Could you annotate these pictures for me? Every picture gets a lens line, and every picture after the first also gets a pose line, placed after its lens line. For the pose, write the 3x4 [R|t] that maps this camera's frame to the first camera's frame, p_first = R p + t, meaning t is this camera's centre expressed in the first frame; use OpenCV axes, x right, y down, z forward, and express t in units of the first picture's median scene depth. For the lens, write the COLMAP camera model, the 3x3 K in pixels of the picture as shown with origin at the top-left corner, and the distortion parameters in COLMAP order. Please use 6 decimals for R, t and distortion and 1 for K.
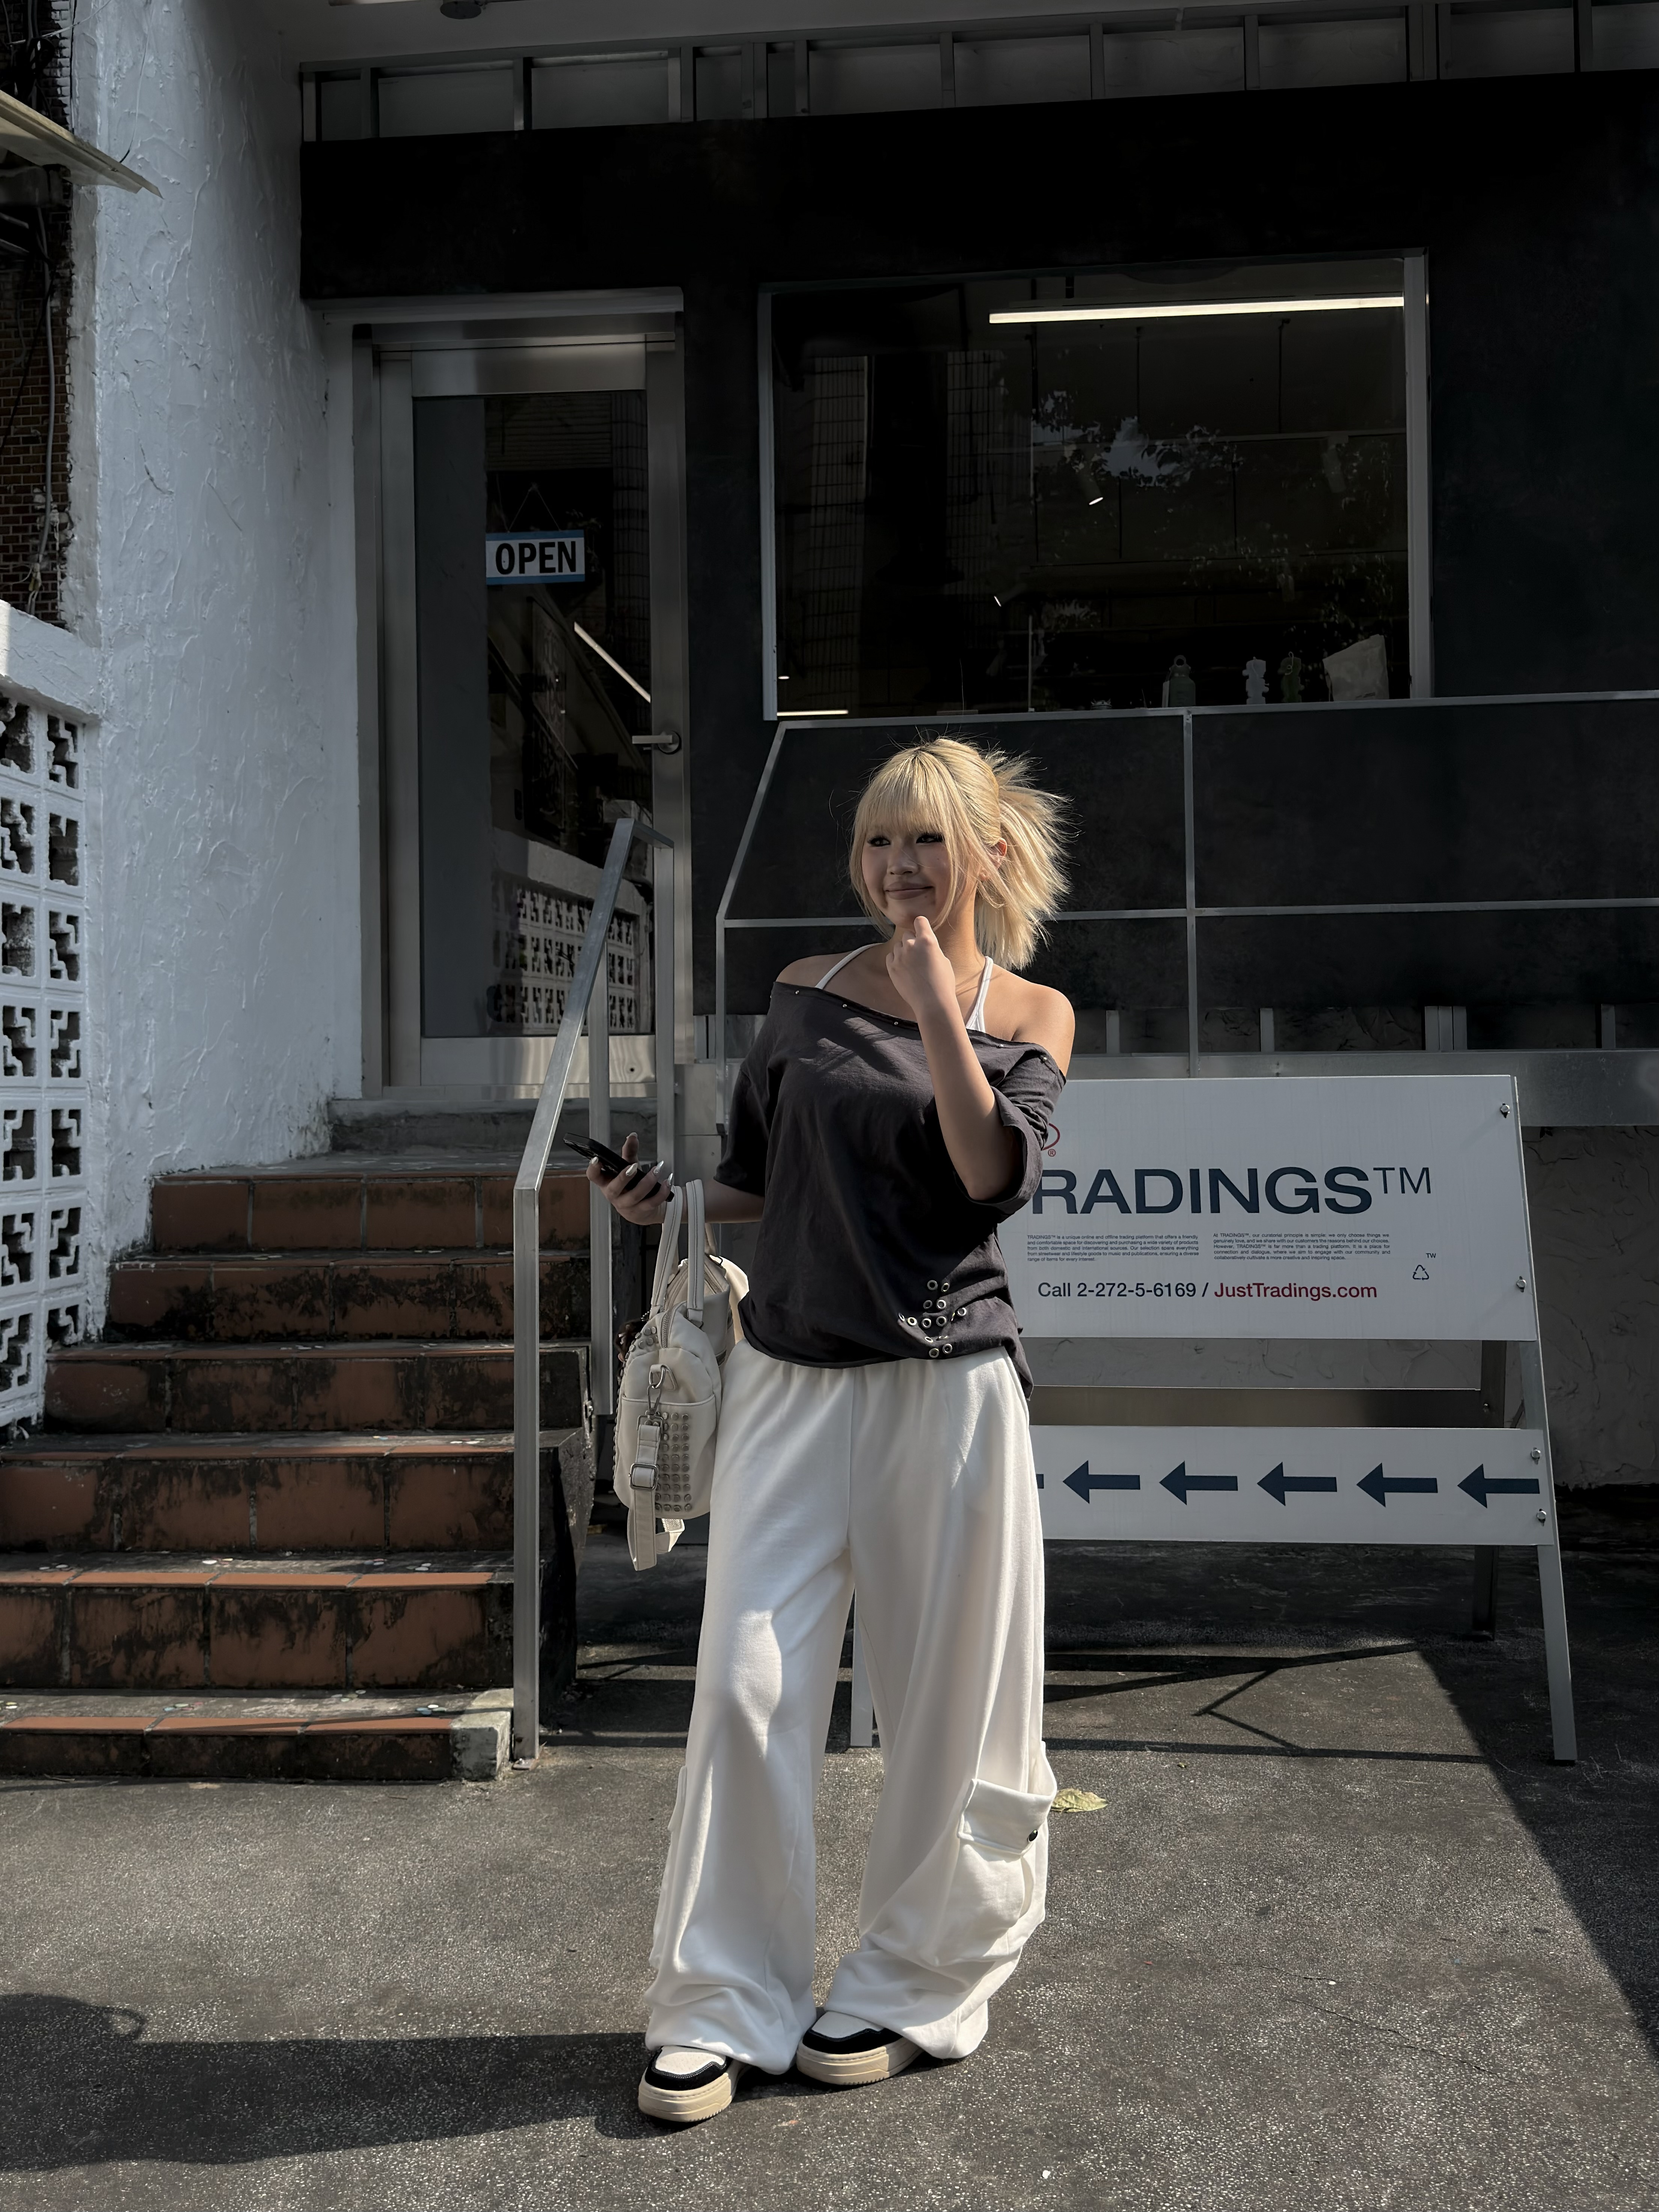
lens RADIAL K [[1857.2, 0, 919.6], [0, 1857.2, 1003.6], [0, 0, 1]] dist [0.085612, -0.168537]
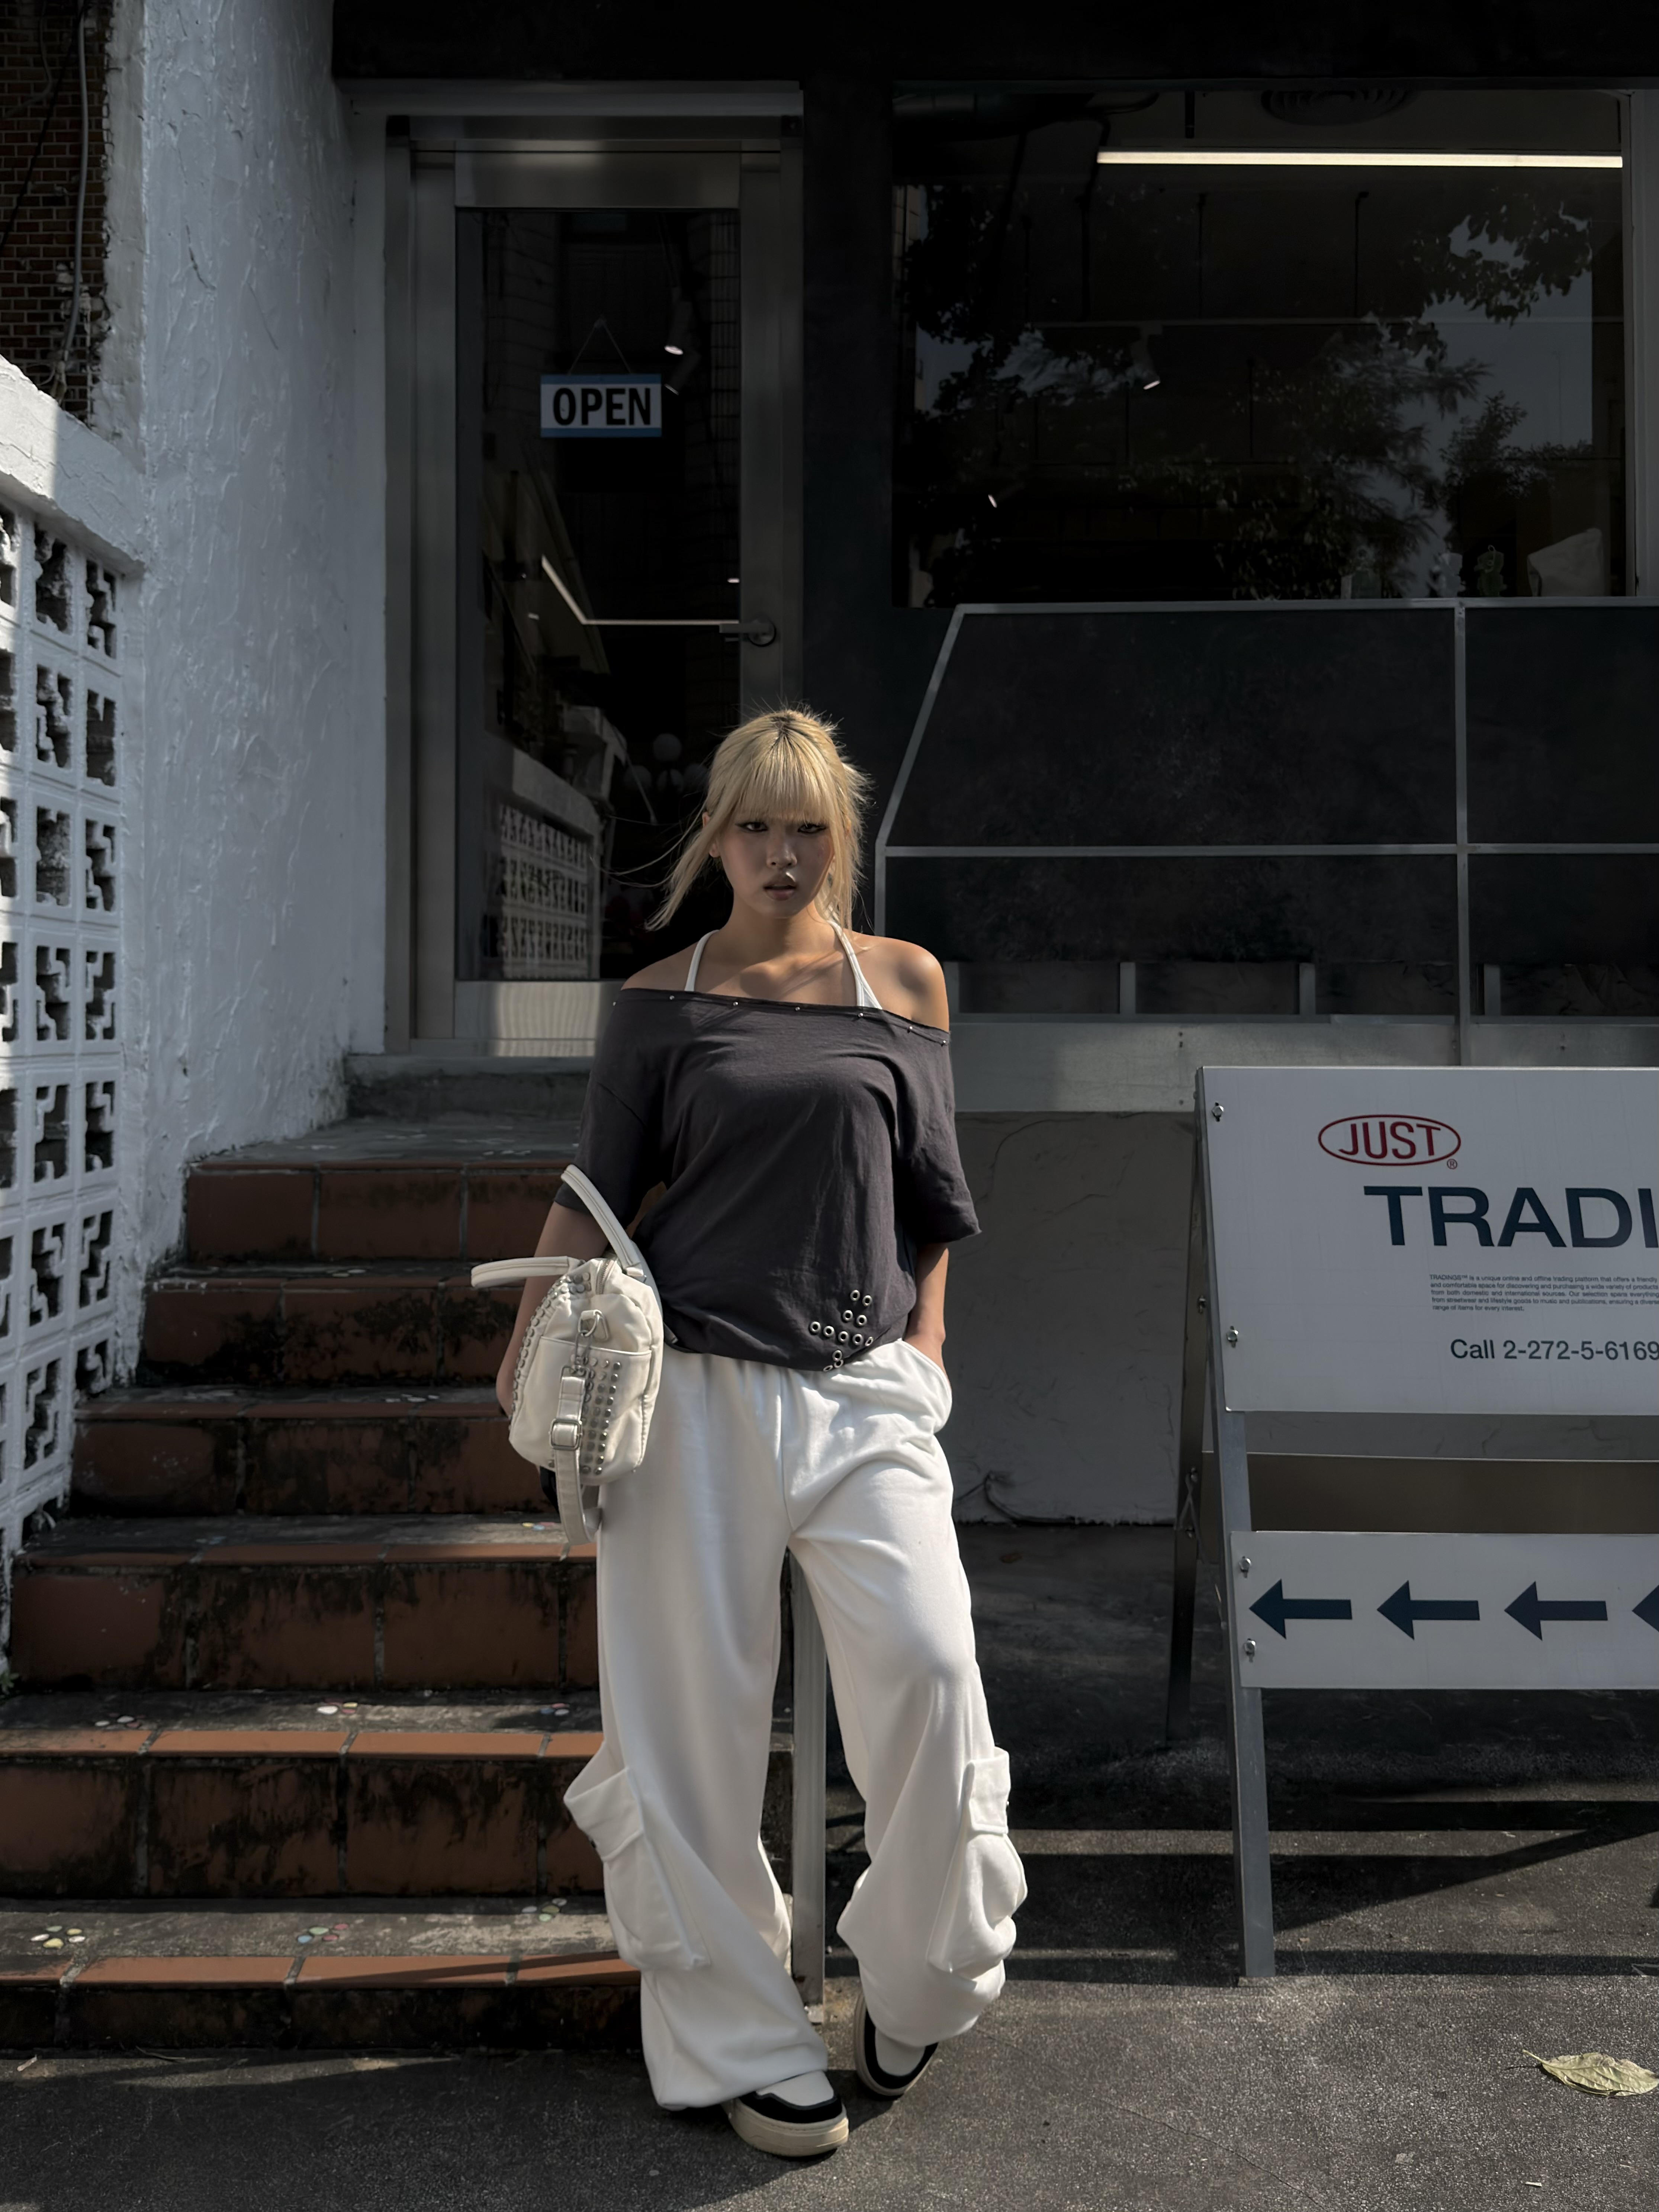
lens RADIAL K [[1838.6, 0, 828.9], [0, 1838.6, 929.6], [0, 0, 1]] dist [0.053452, -0.103884]
pose [[0.997811, 0.017319, 0.063820, -0.209146], [-0.017384, 0.999849, 0.000463, -0.010414], [-0.063803, -0.001571, 0.997961, 0.236697]]
